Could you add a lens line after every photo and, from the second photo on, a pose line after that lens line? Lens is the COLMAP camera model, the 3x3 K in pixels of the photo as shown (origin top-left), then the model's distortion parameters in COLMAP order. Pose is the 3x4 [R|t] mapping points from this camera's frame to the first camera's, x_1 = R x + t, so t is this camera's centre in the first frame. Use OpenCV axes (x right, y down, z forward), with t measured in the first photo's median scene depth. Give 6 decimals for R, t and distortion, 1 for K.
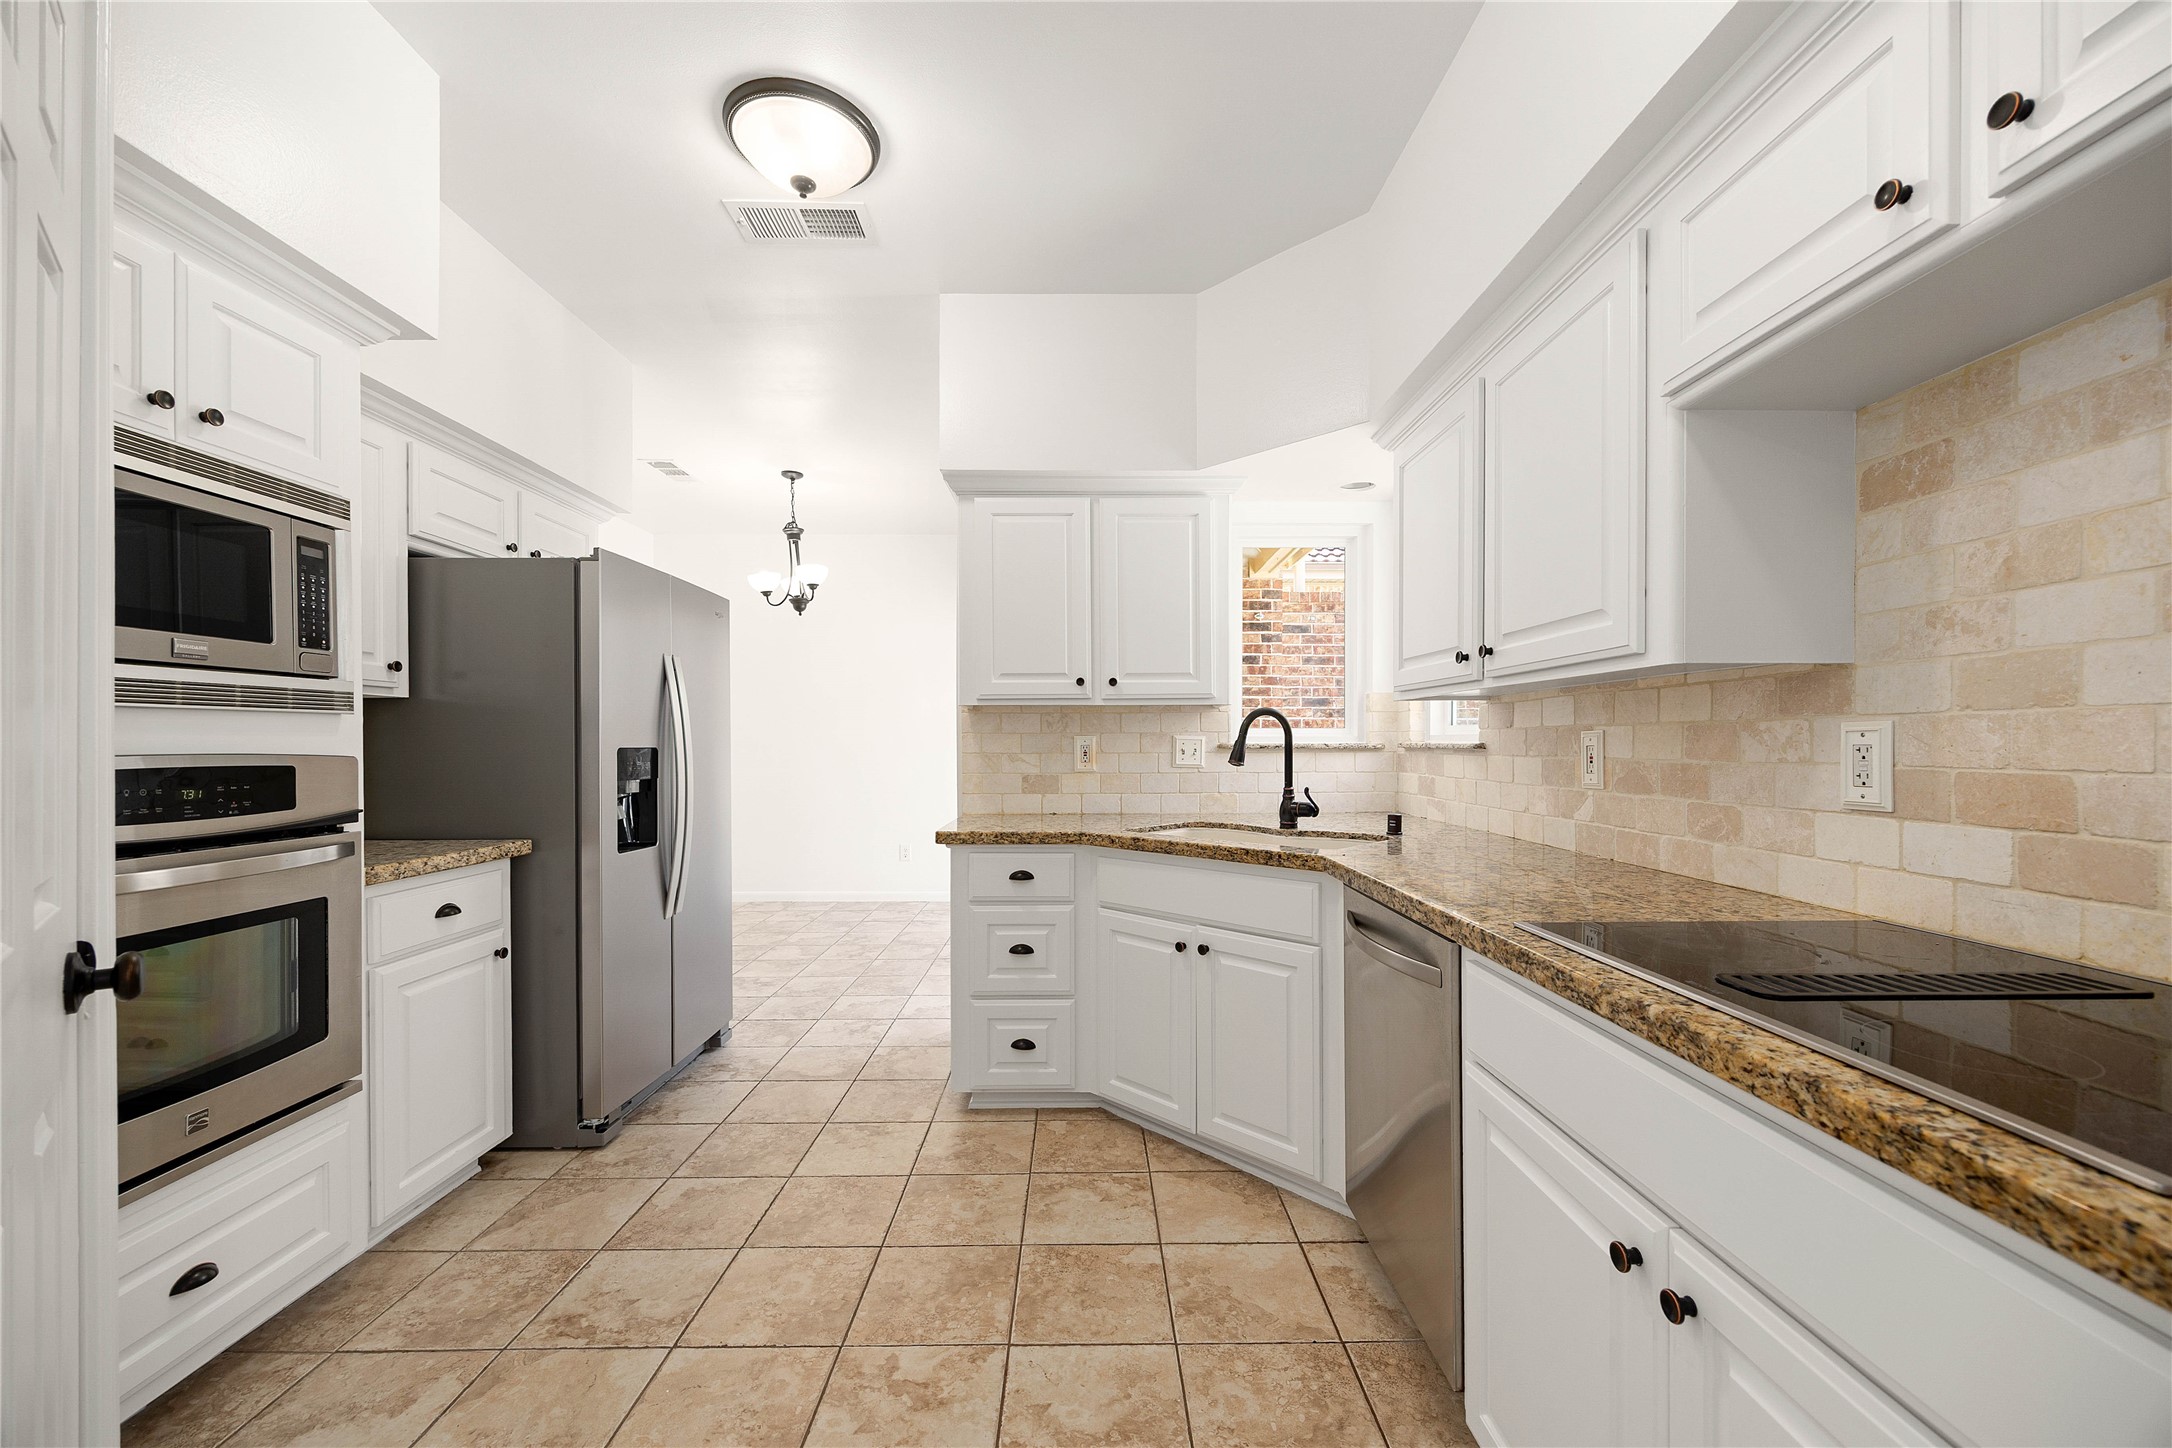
lens RADIAL K [[843.1, 0, 1087.9], [0, 843.1, 748.3], [0, 0, 1]] dist [-0.000524, -0.000352]
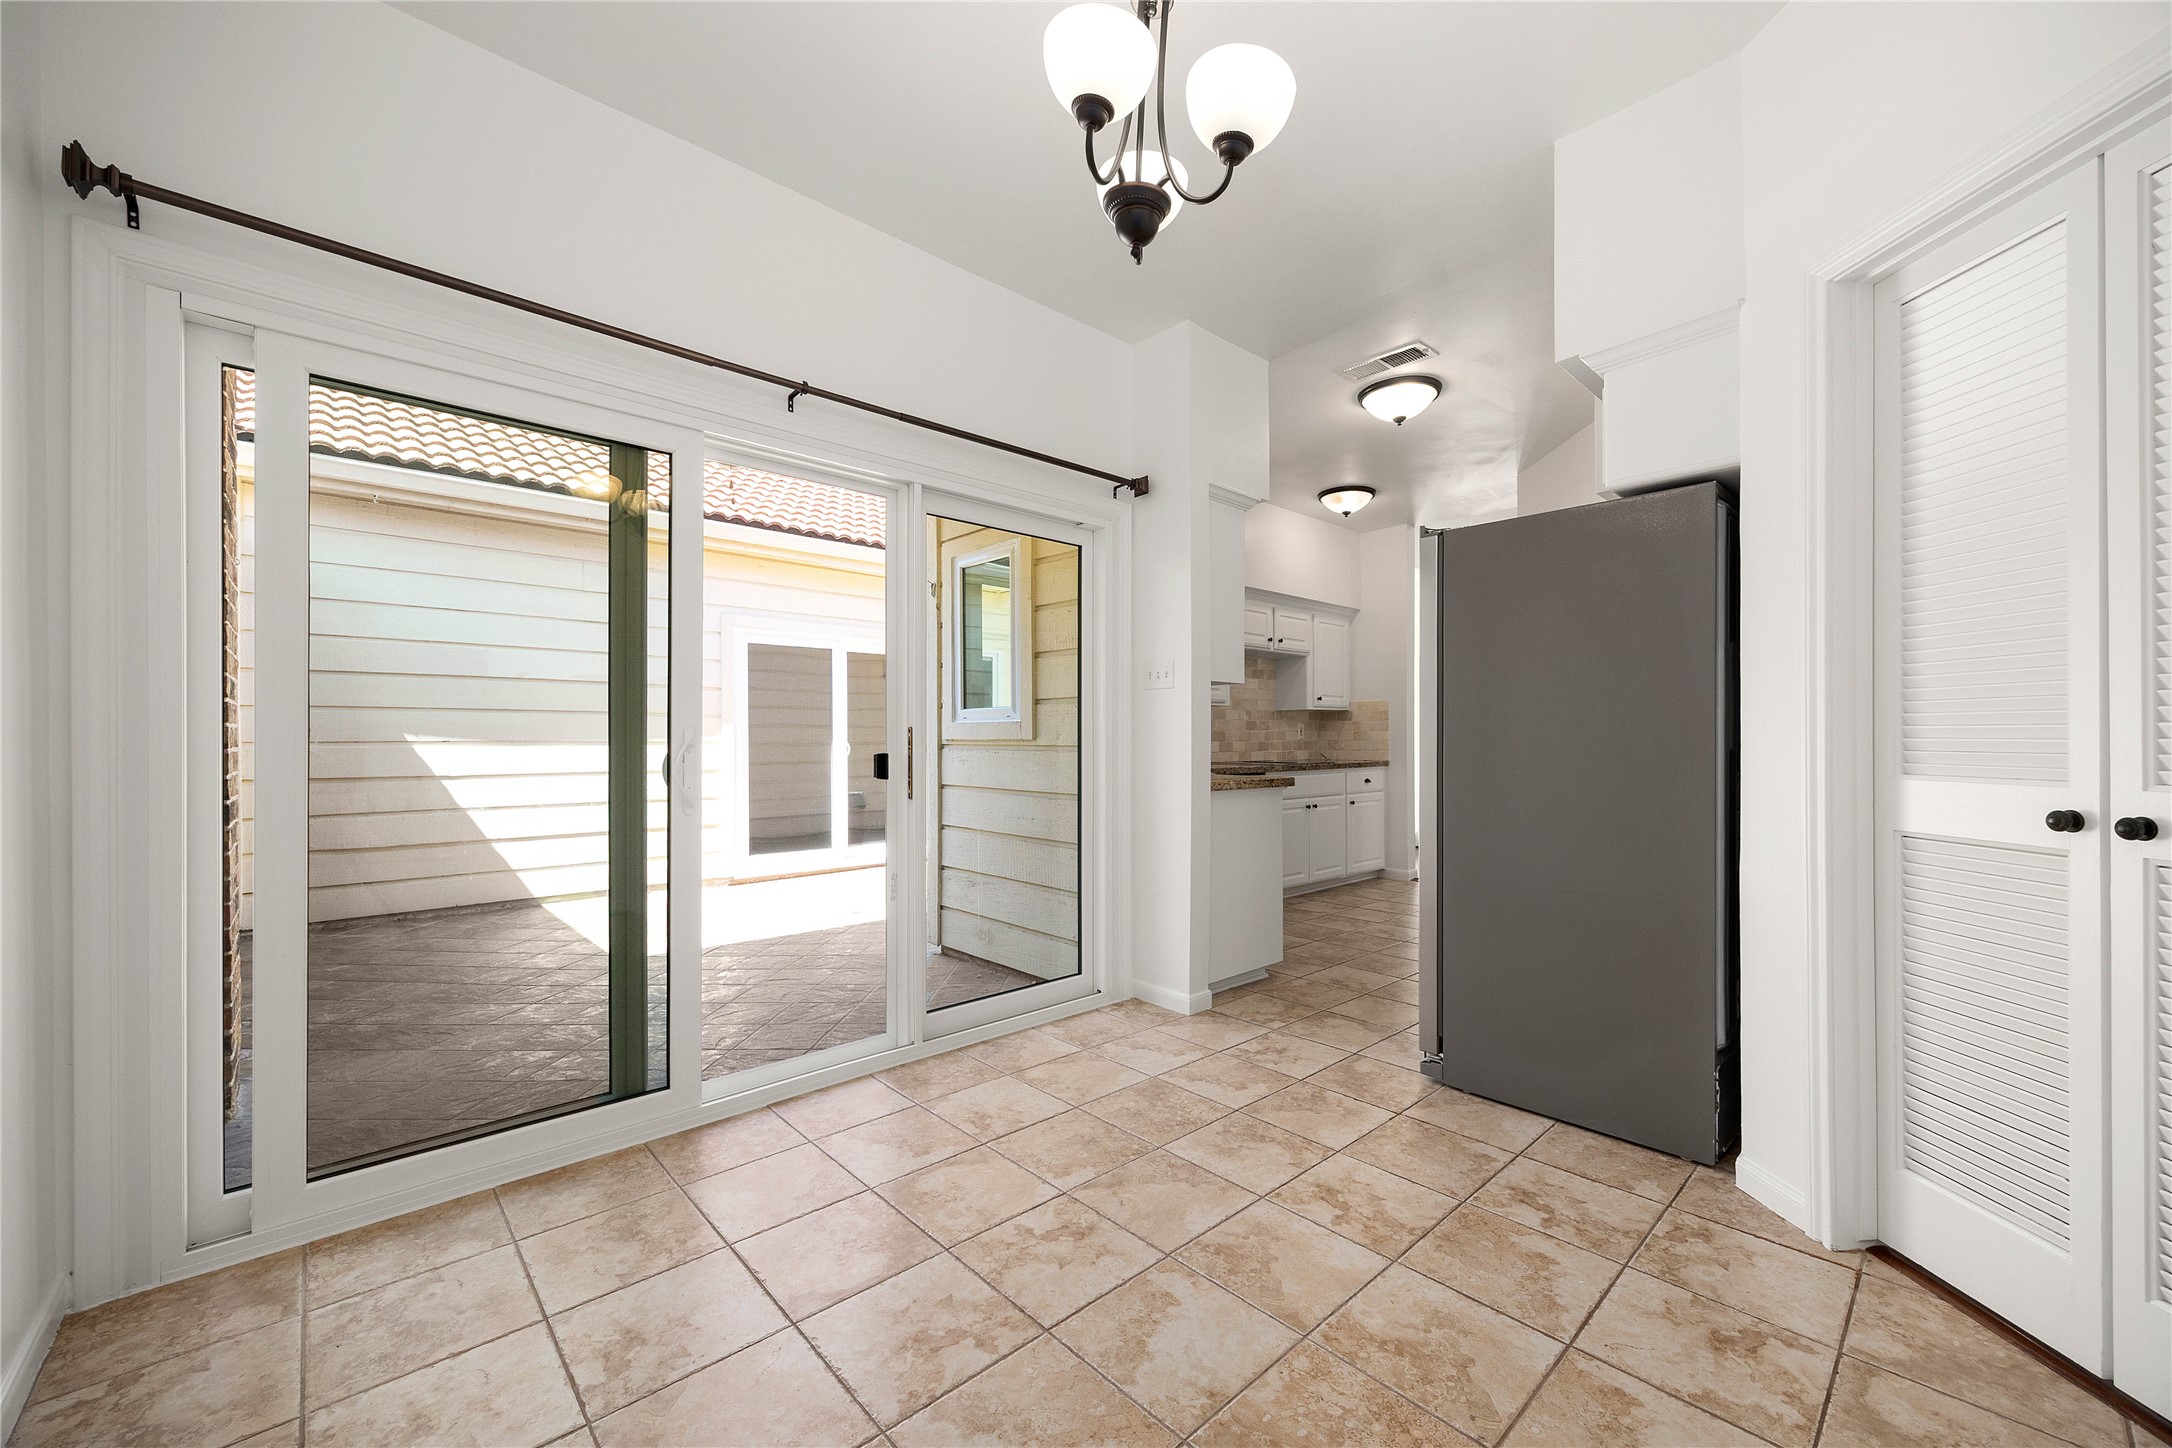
lens RADIAL K [[841.7, 0, 1102.0], [0, 841.7, 736.3], [0, 0, 1]] dist [-0.017209, -0.000065]
pose [[-0.679275, 0.005320, 0.733864, -1.673737], [0.006159, 0.999980, -0.001549, 0.047783], [-0.733858, 0.003468, -0.679294, 3.672673]]
